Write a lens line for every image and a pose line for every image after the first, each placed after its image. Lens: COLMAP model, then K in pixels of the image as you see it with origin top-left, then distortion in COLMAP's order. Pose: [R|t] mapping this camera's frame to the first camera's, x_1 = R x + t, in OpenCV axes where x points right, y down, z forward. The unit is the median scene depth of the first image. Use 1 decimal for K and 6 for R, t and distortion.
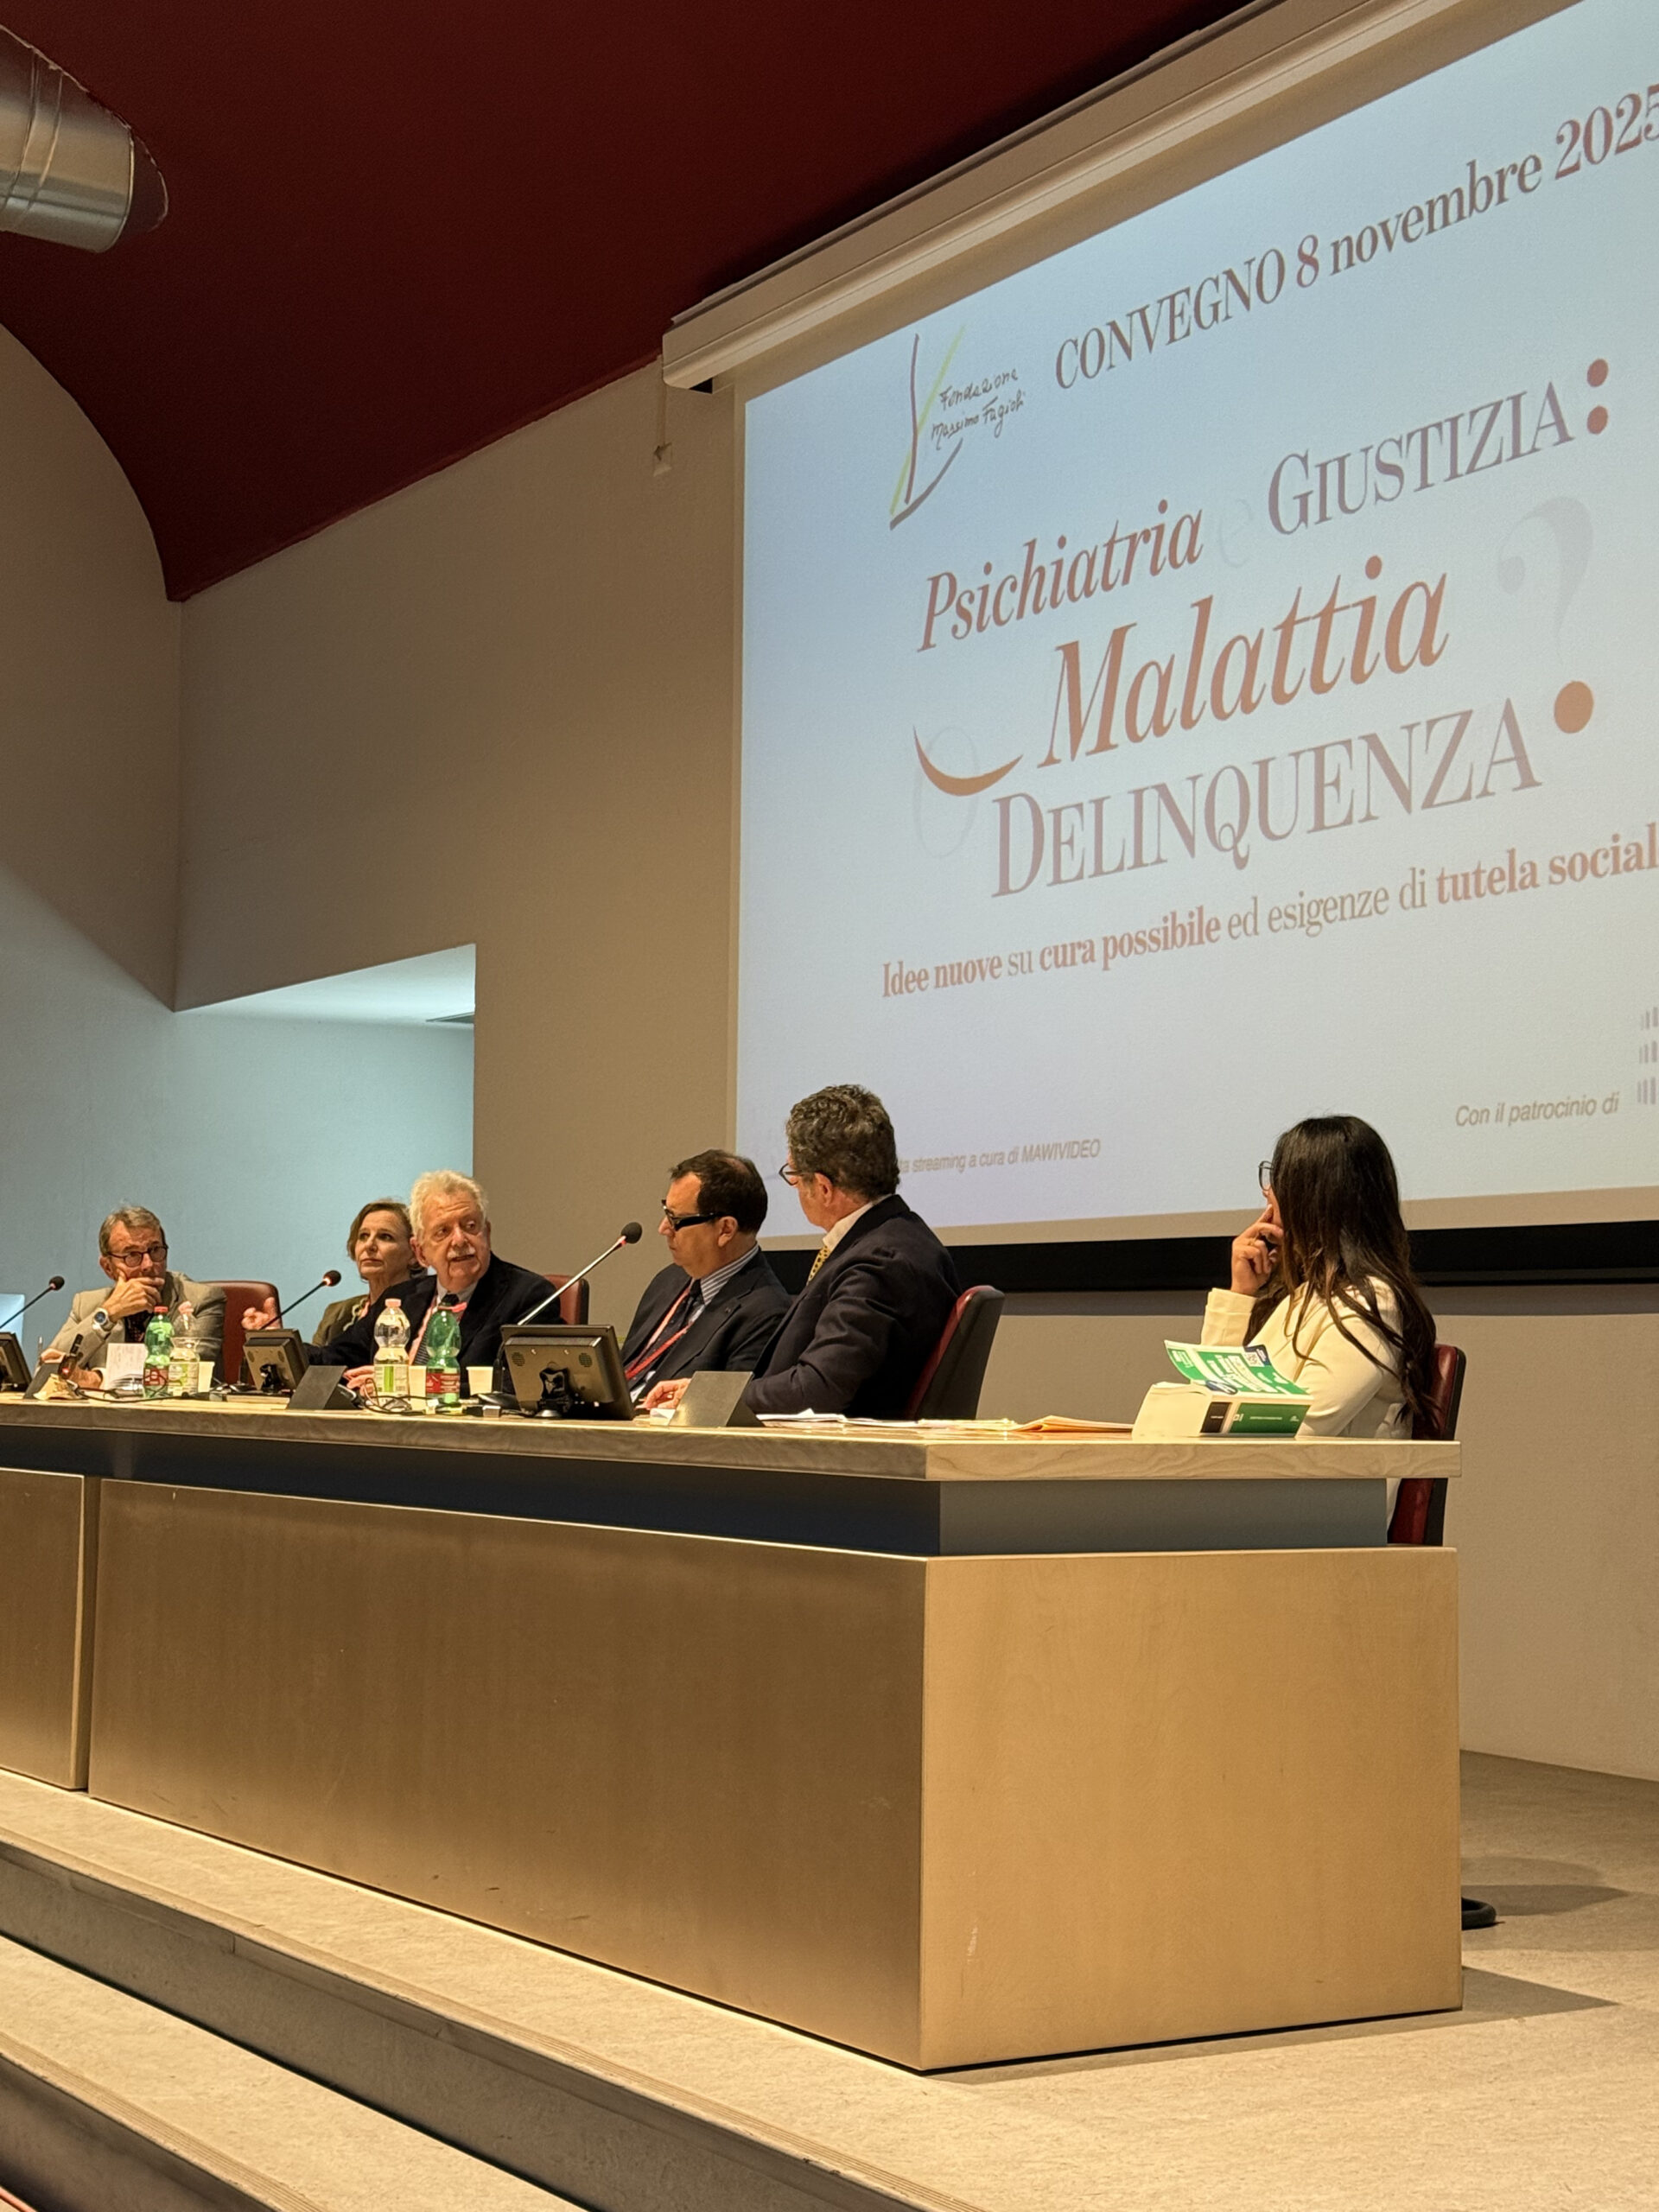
lens RADIAL K [[3236.0, 0, 826.7], [0, 3236.0, 1135.0], [0, 0, 1]] dist [0.121493, 0.000000]
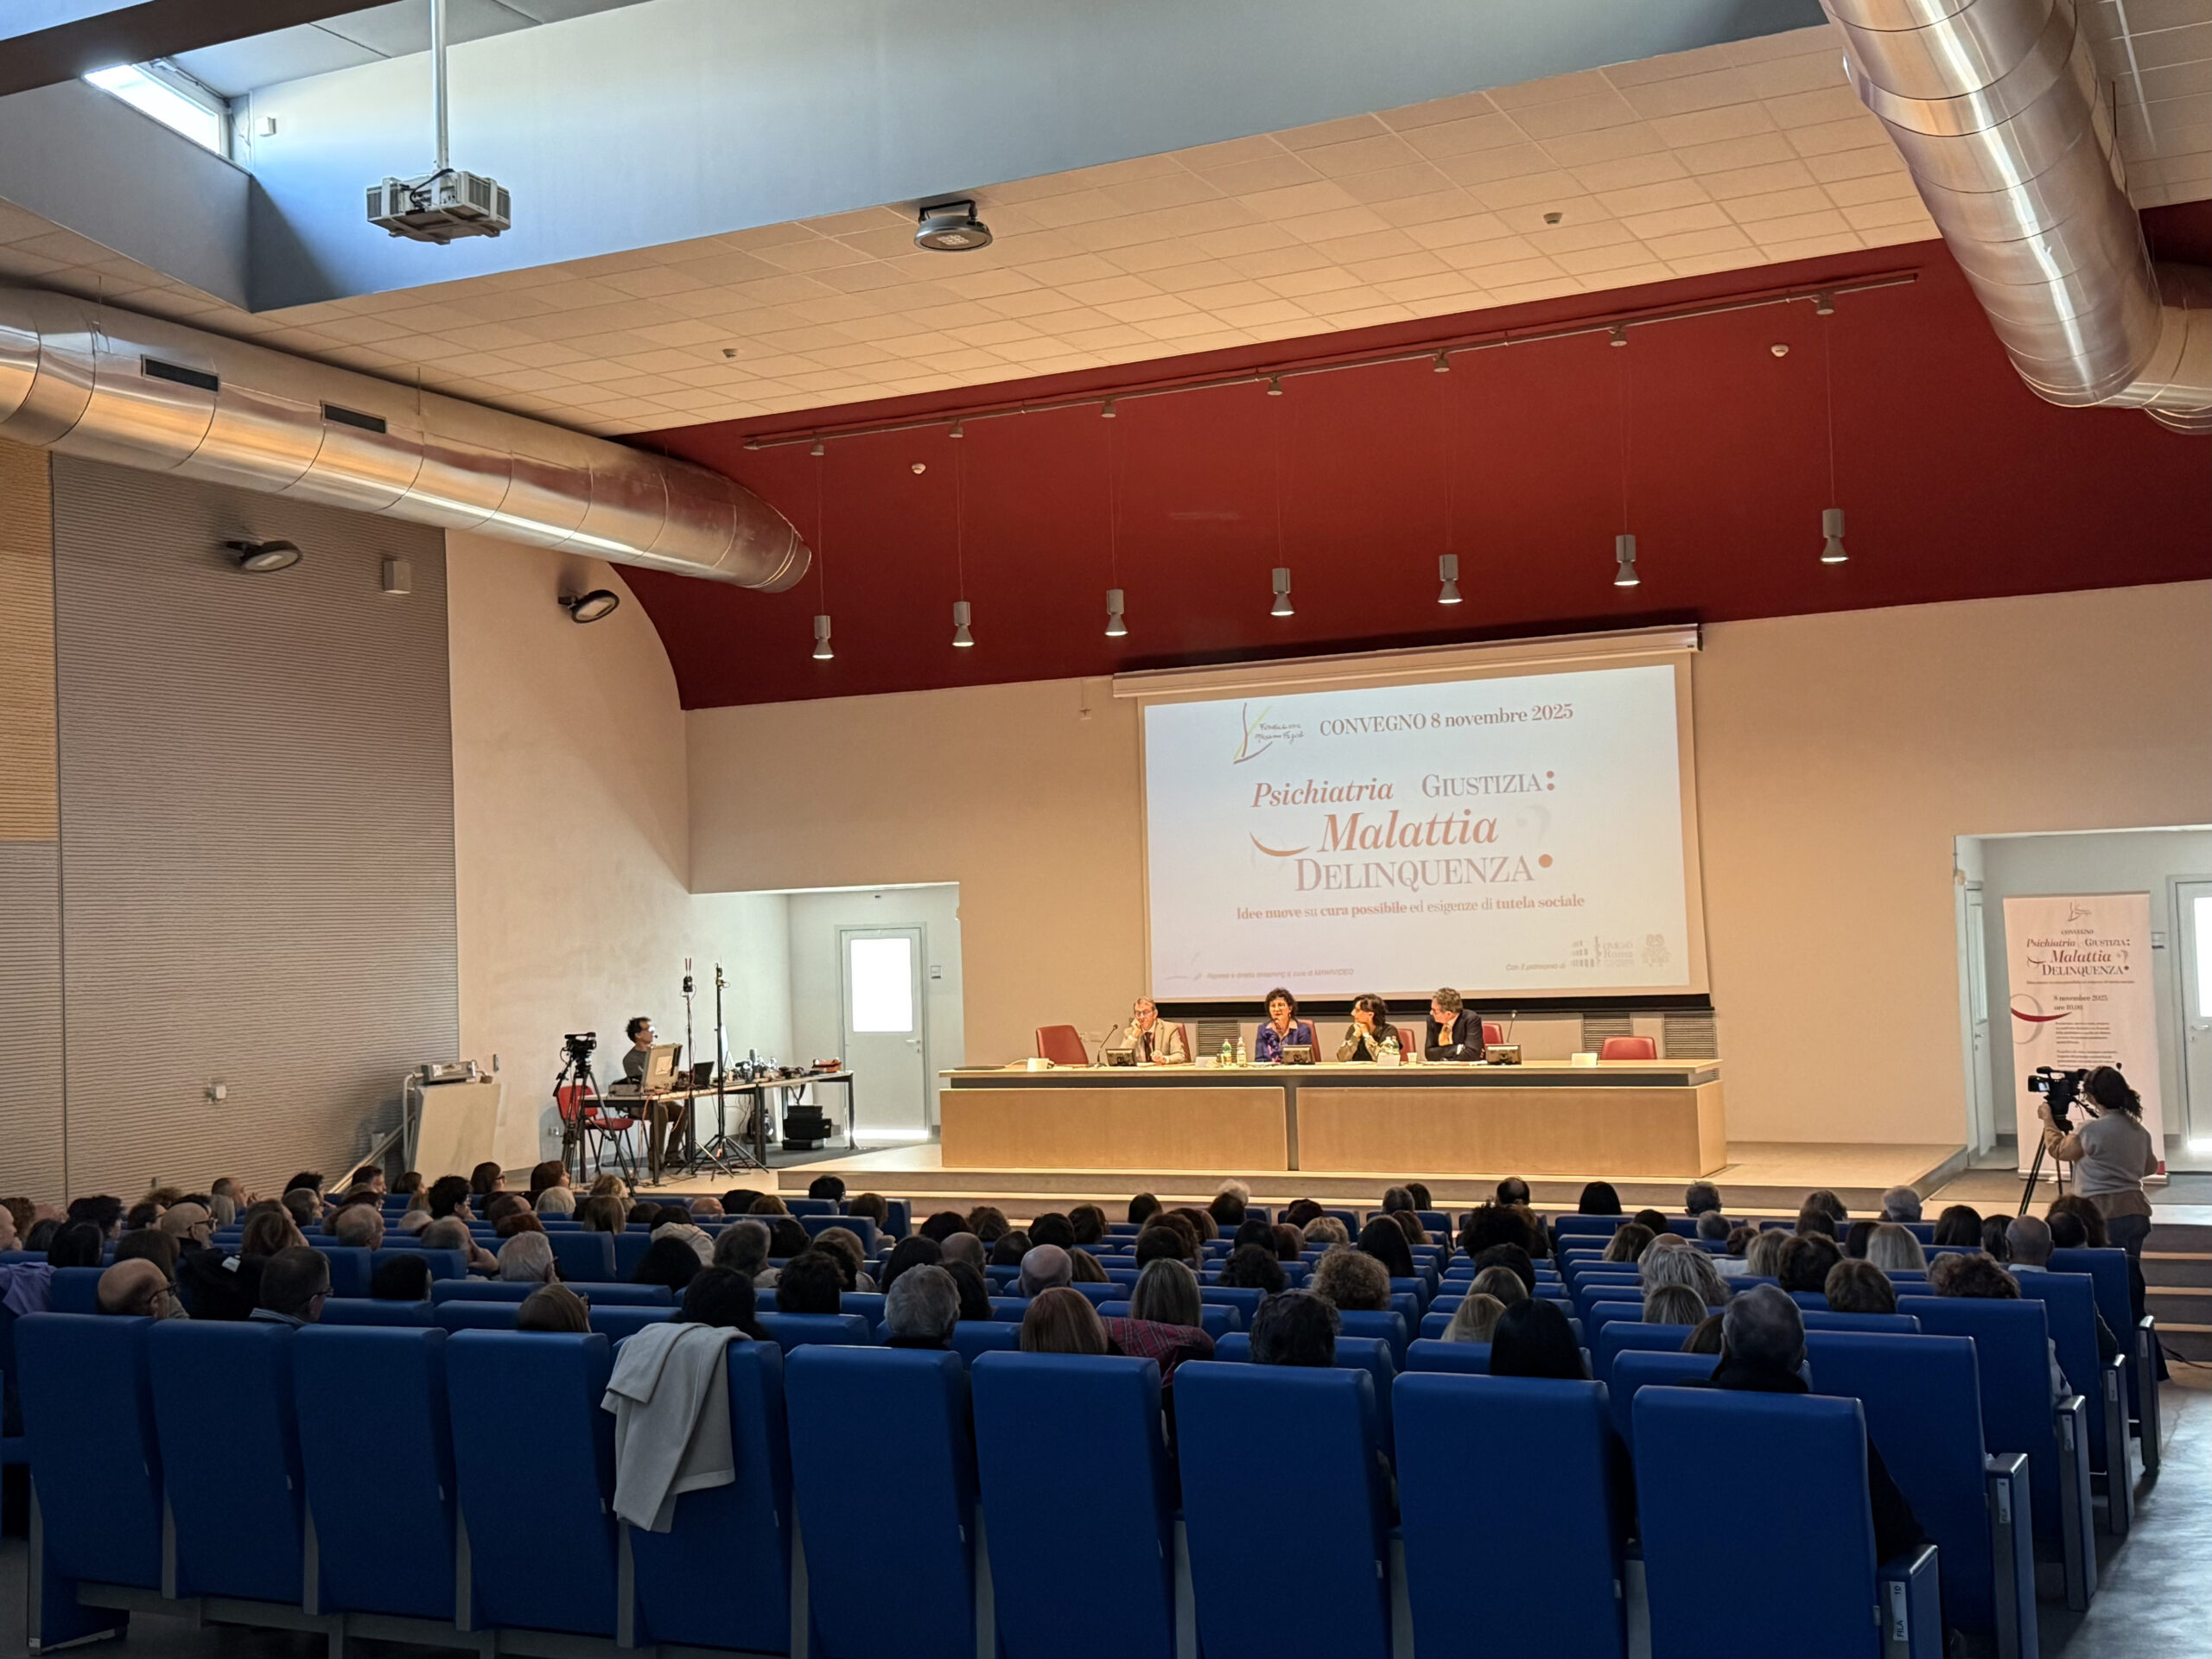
lens RADIAL K [[2322.4, 0, 1086.1], [0, 2322.4, 827.2], [0, 0, 1]] dist [0.137202, 0.000000]
pose [[0.850281, -0.010938, 0.526215, -1.494900], [0.006338, 0.999924, 0.010542, -0.182501], [-0.526291, -0.005628, 0.850286, -0.930305]]
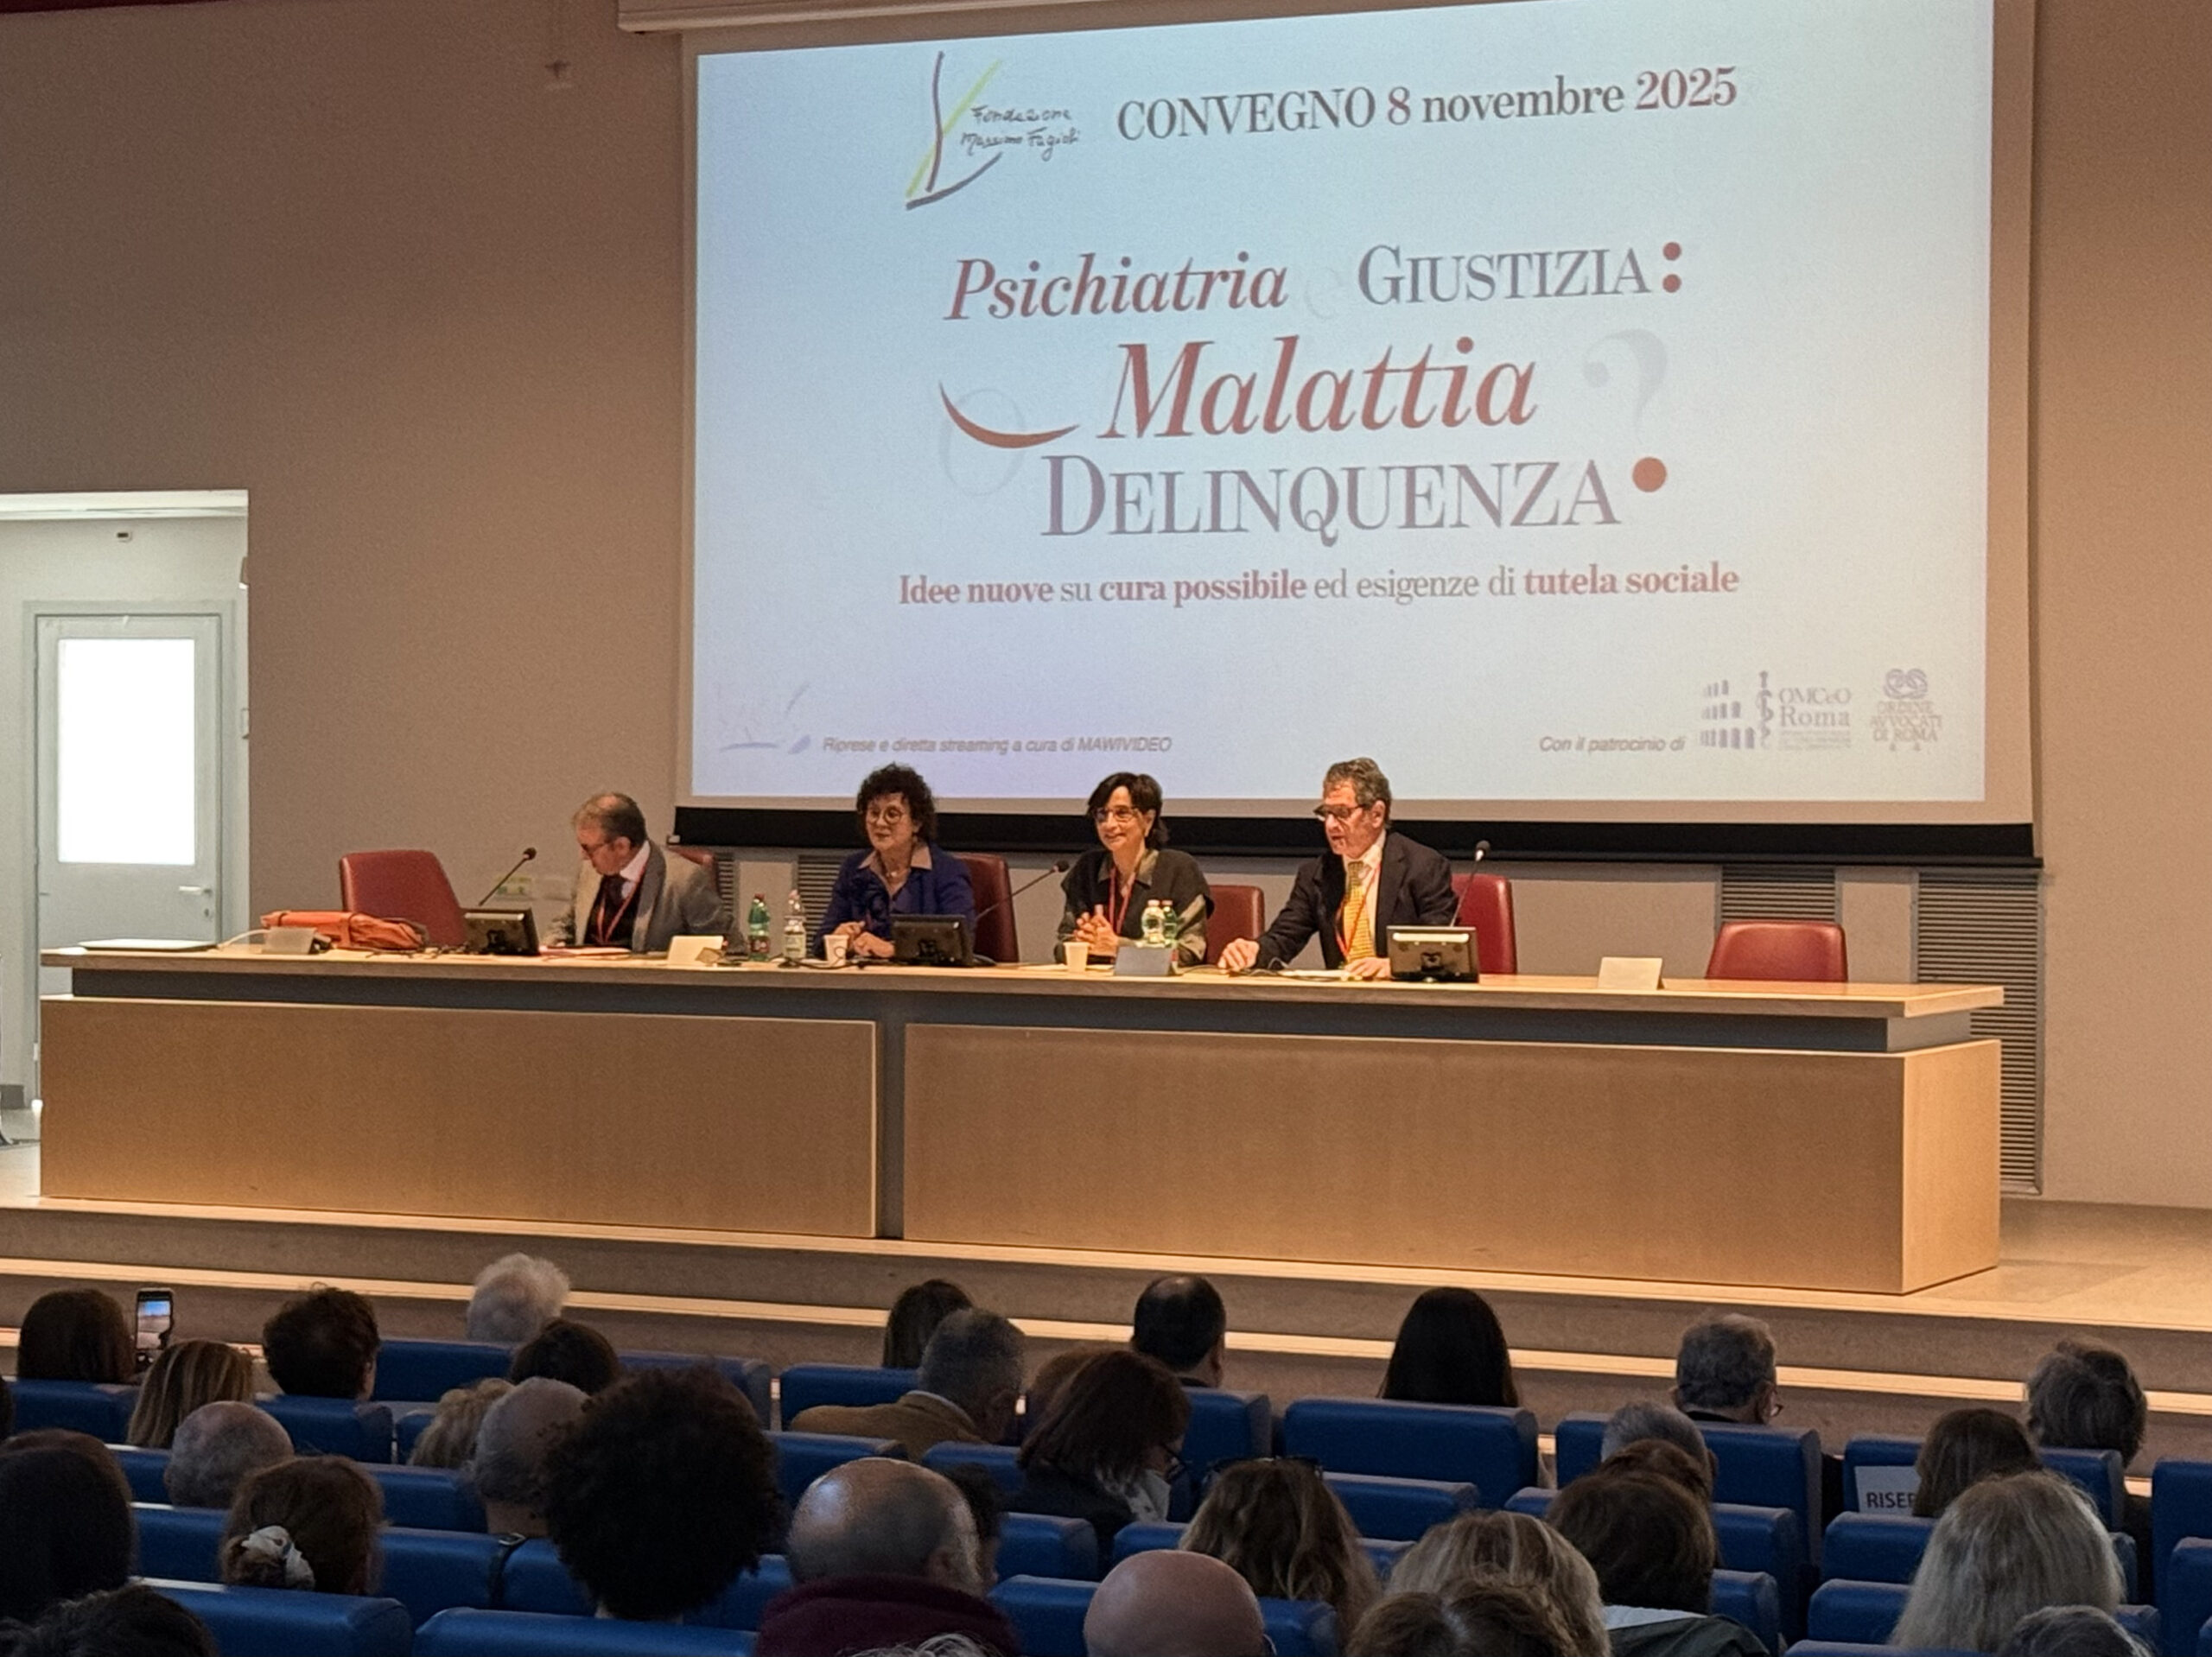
lens RADIAL K [[4714.2, 0, 1119.4], [0, 4714.2, 830.2], [0, 0, 1]] dist [0.155388, 0.000000]
pose [[0.851416, -0.012604, 0.524339, -0.997516], [-0.032292, 0.996555, 0.076392, -0.113808], [-0.523496, -0.081973, 0.848076, -0.641186]]
